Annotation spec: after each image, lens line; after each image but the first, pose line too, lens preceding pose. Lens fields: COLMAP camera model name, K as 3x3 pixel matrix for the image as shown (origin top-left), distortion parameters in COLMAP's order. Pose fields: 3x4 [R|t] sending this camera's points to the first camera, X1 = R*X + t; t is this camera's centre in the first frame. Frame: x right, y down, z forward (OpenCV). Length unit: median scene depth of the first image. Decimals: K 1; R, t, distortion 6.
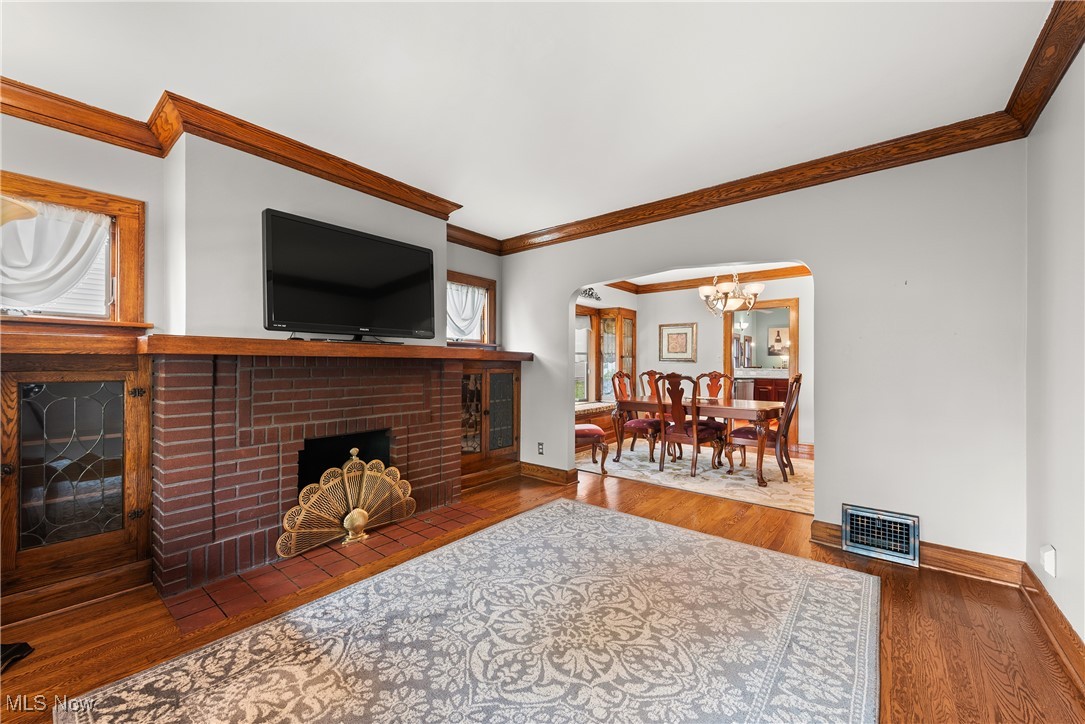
lens RADIAL K [[434.4, 0, 540.0], [0, 434.4, 365.1], [0, 0, 1]] dist [0.000764, -0.000847]
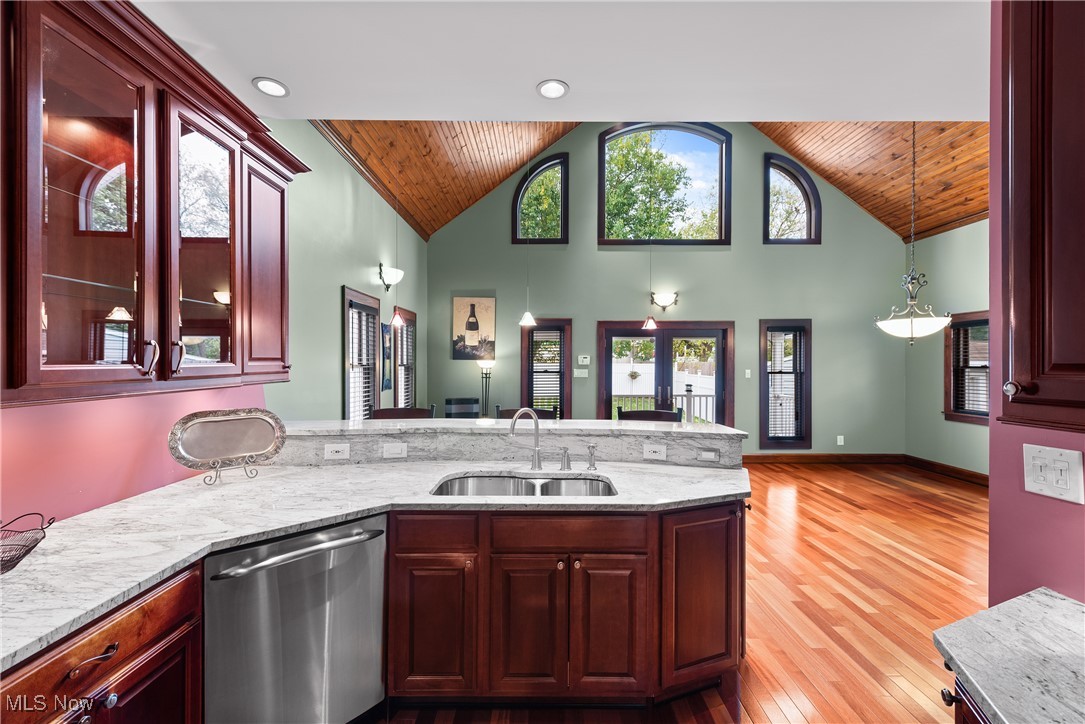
lens RADIAL K [[452.3, 0, 545.0], [0, 452.3, 363.2], [0, 0, 1]] dist [0.004000, -0.000247]
pose [[0.769963, -0.001192, 0.638087, 0.559810], [-0.001721, 0.999991, 0.003946, -0.036219], [-0.638086, -0.004137, 0.769954, 1.077997]]
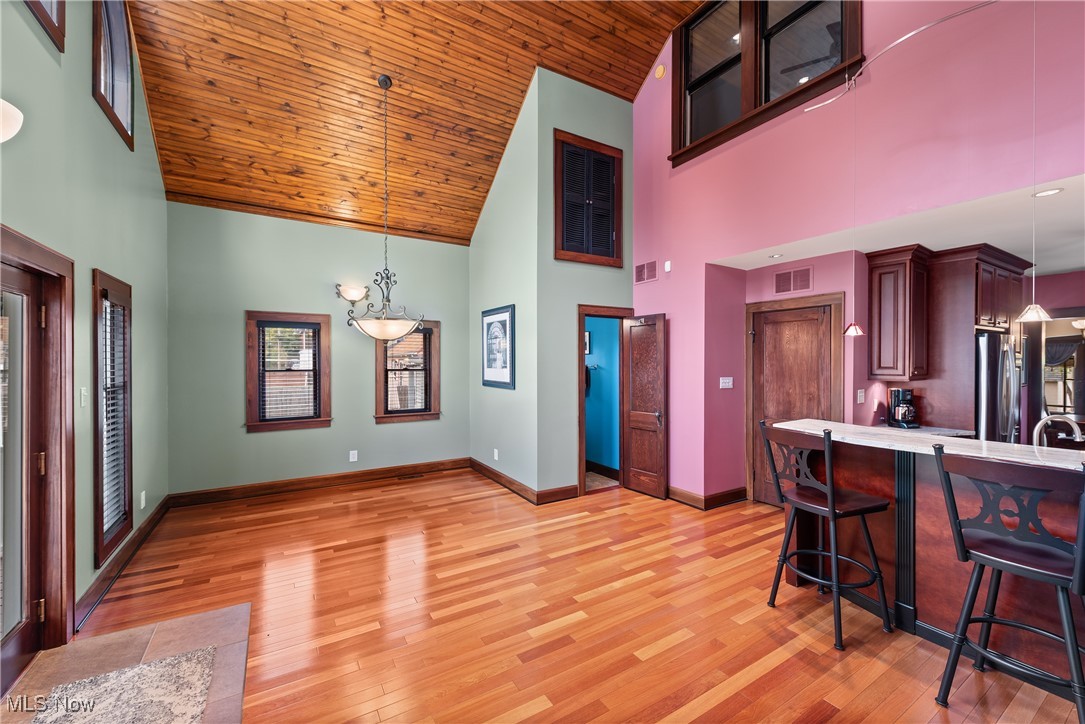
lens RADIAL K [[434.4, 0, 540.0], [0, 434.4, 365.1], [0, 0, 1]] dist [0.000764, -0.000847]
pose [[-0.942911, -0.002889, 0.333033, 0.962240], [-0.001087, 0.999984, 0.005600, -0.040222], [-0.333044, 0.004918, -0.942898, 1.693106]]
